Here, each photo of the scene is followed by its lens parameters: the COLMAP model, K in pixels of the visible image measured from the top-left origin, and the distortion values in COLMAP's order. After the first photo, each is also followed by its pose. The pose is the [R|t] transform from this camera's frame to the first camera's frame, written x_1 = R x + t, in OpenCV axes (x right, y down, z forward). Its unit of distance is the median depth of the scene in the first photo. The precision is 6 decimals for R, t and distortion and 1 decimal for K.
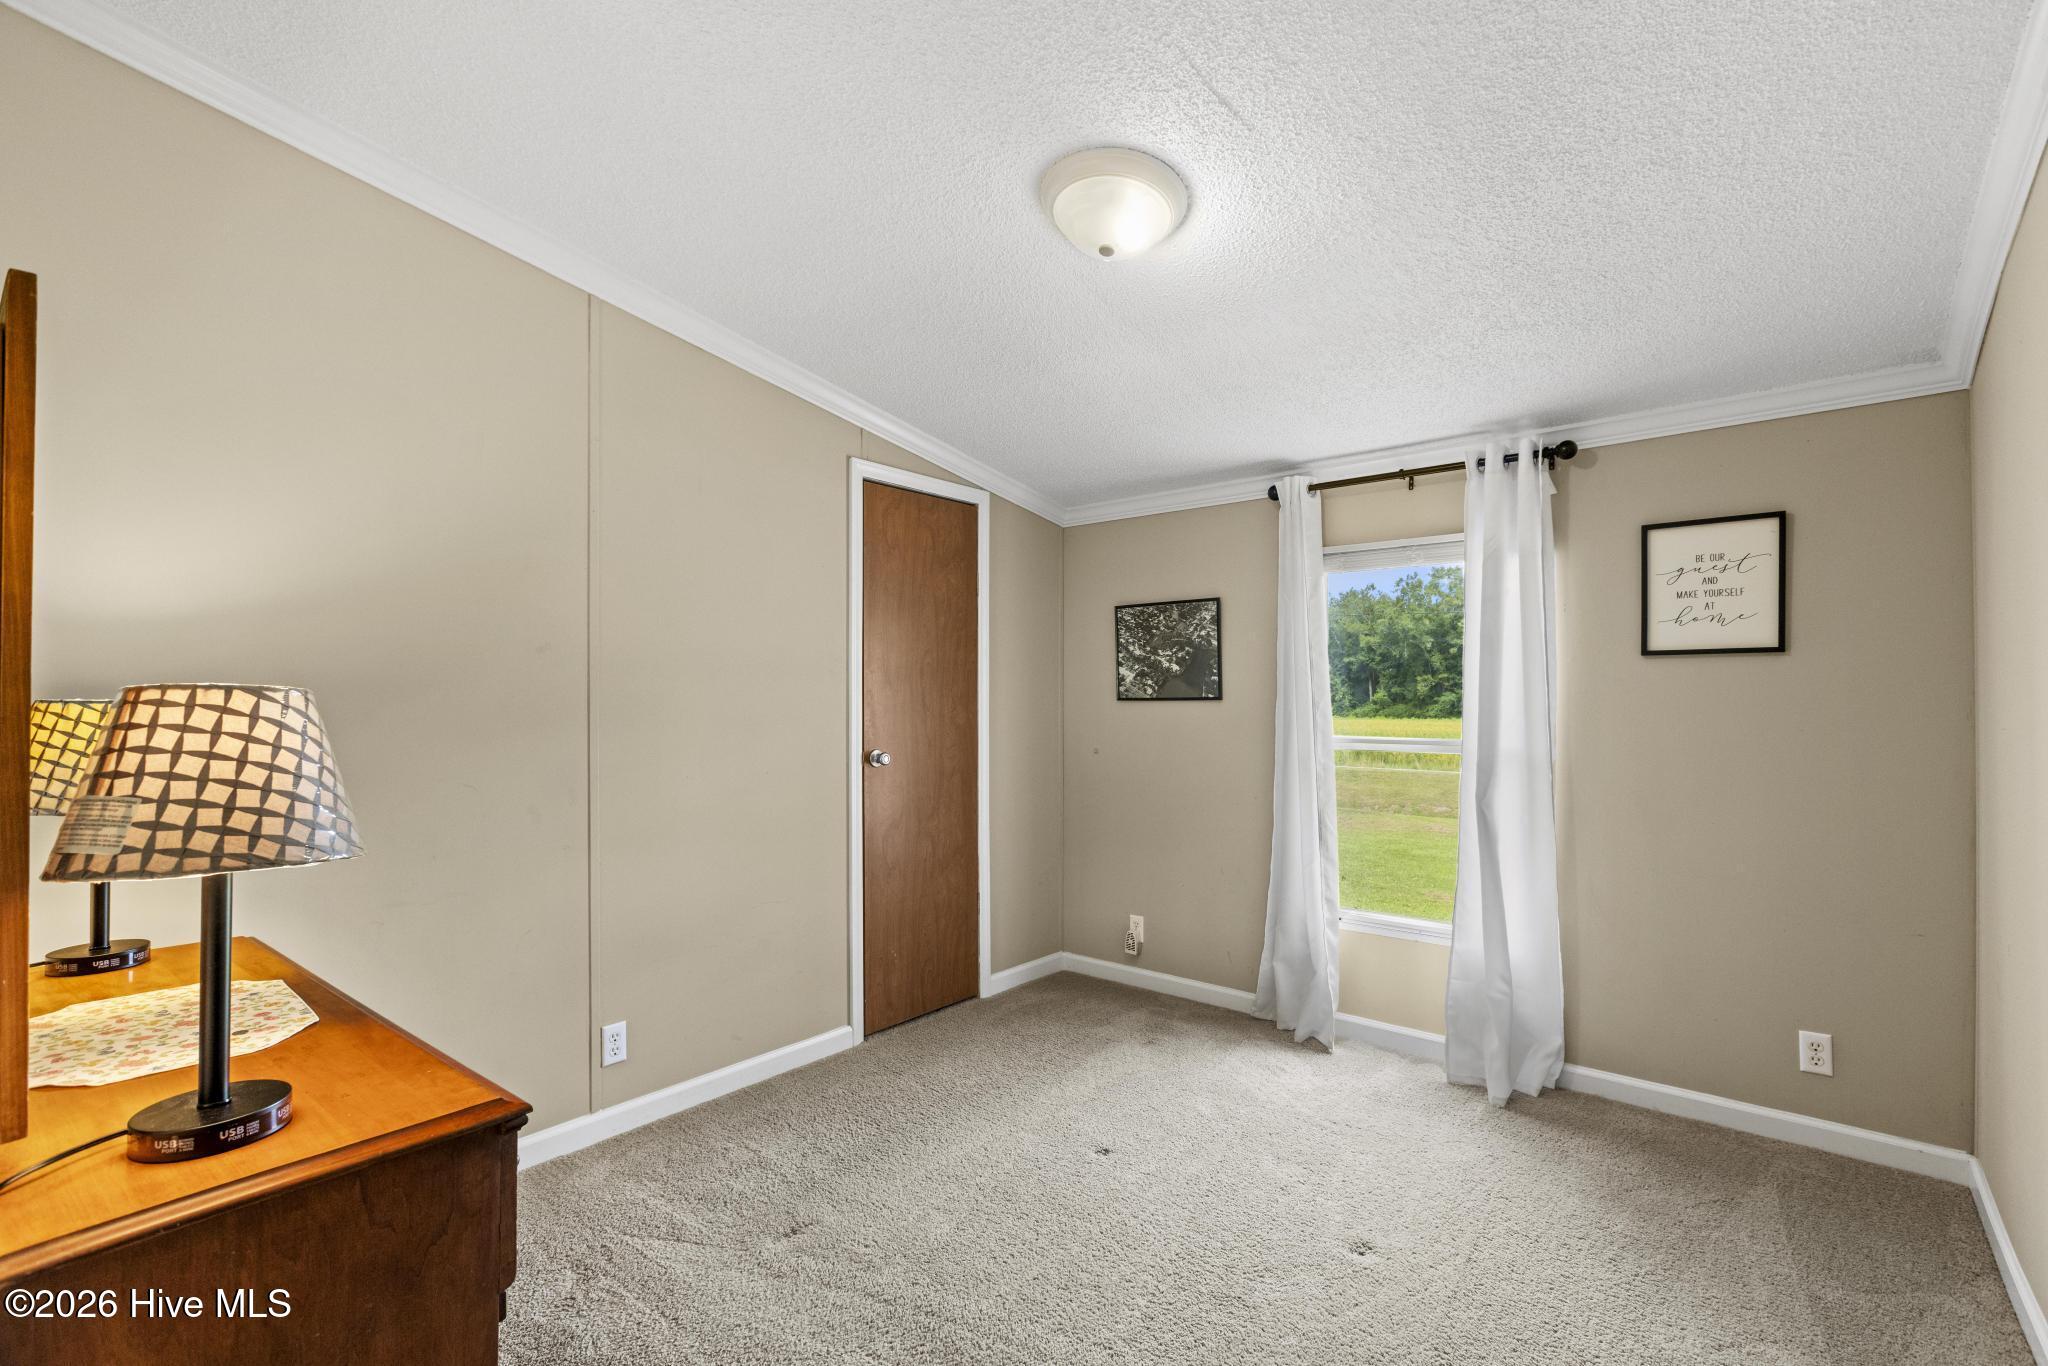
lens RADIAL K [[921.9, 0, 1031.9], [0, 921.9, 681.6], [0, 0, 1]] dist [0.002547, 0.000075]
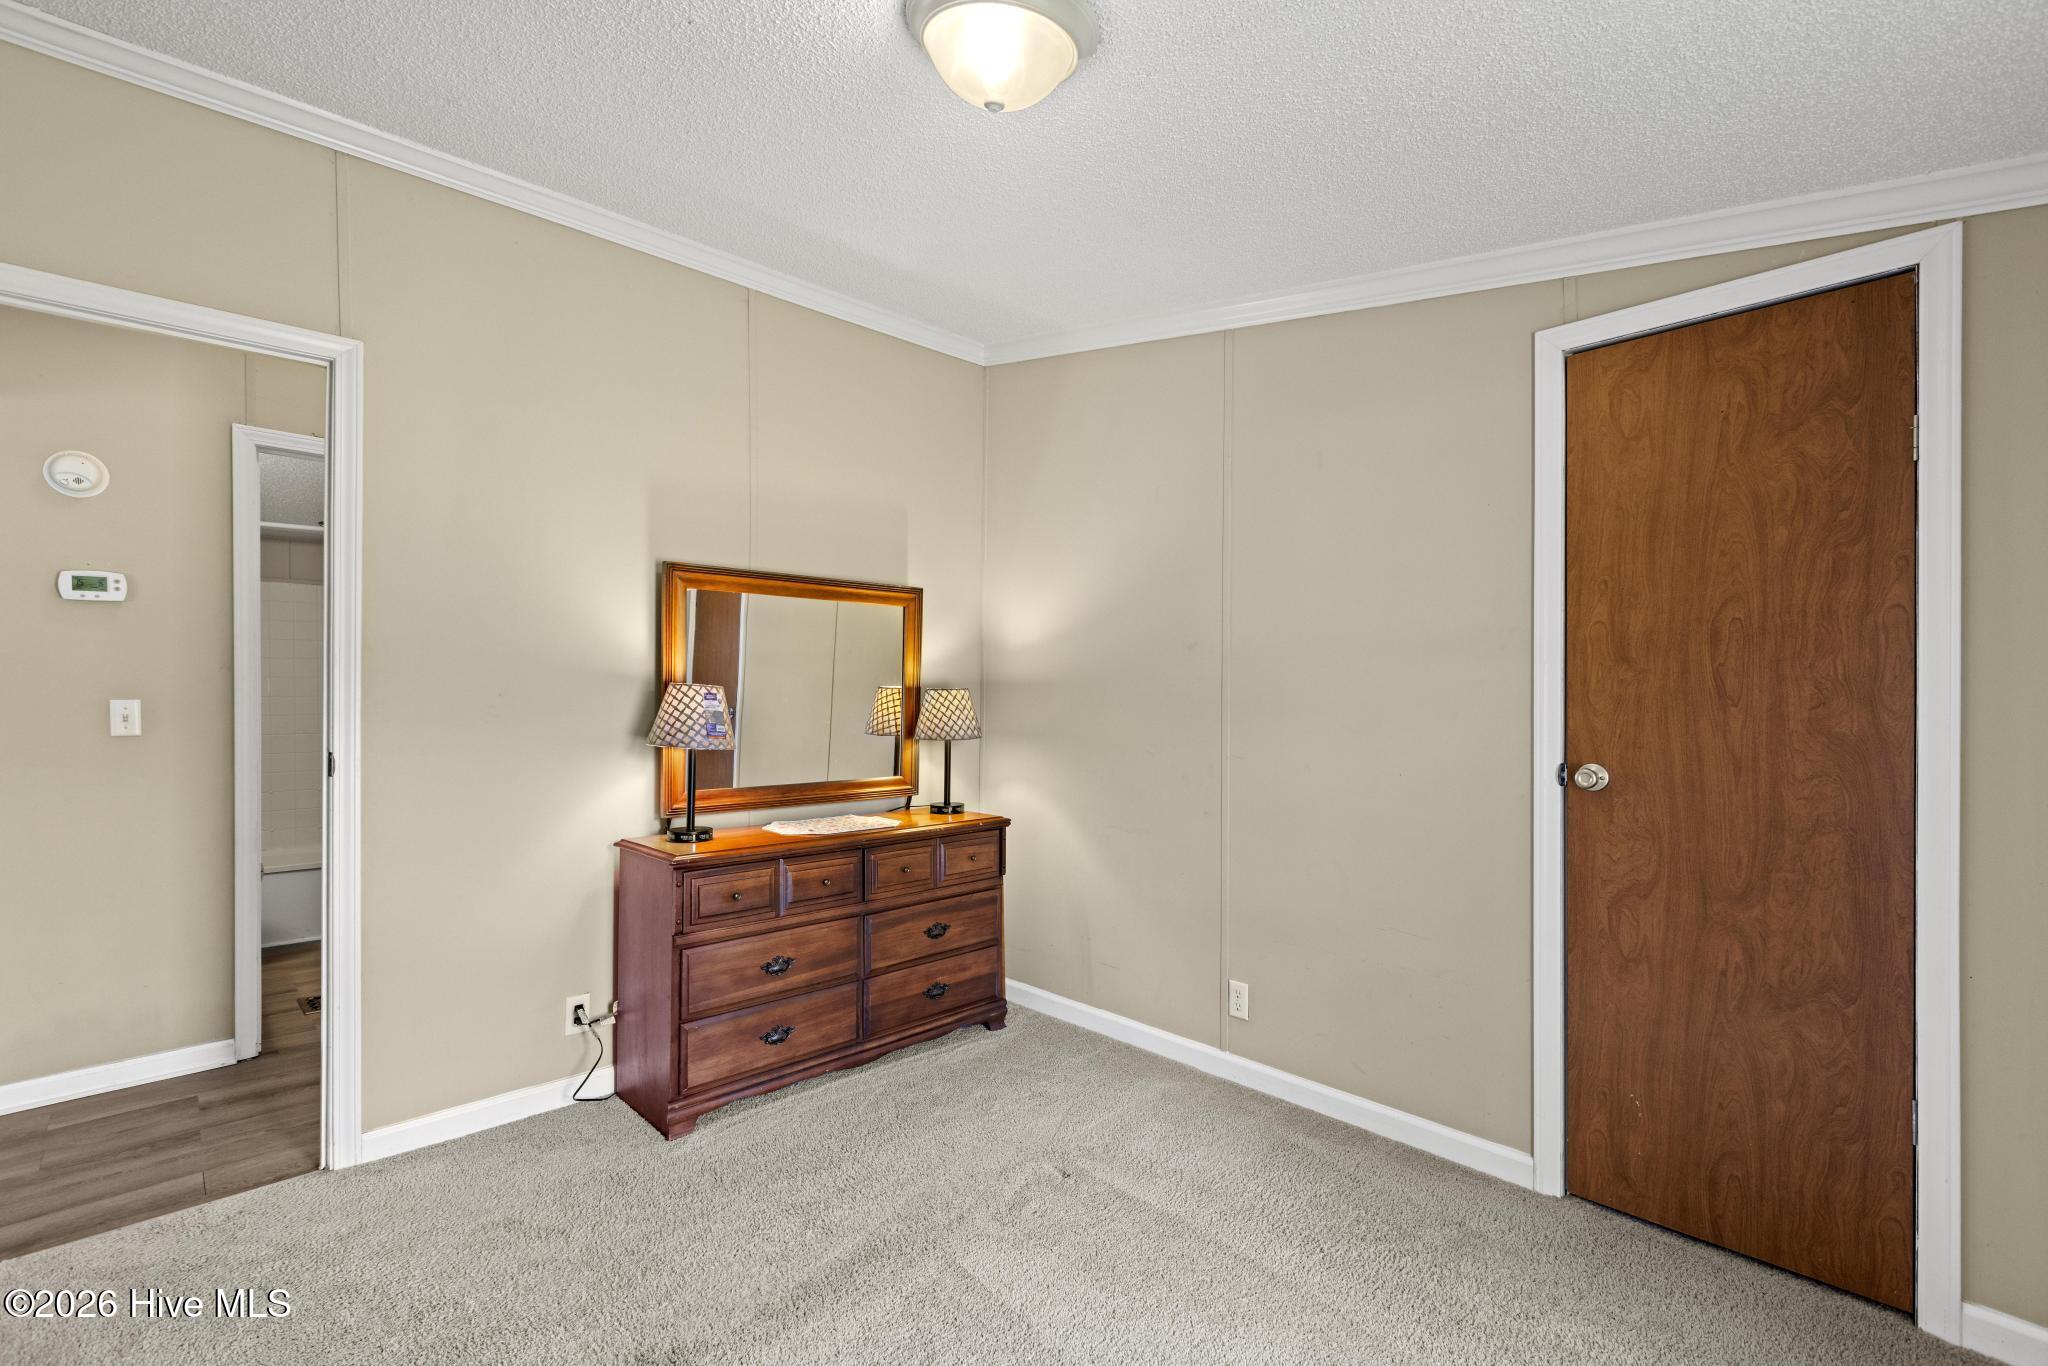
lens RADIAL K [[921.9, 0, 1020.1], [0, 921.9, 694.4], [0, 0, 1]] dist [0.002547, 0.000075]
pose [[-0.127257, -0.001129, -0.991869, 0.507790], [0.015132, 0.999881, -0.003080, 0.020368], [0.991754, -0.015400, -0.127225, 0.669403]]
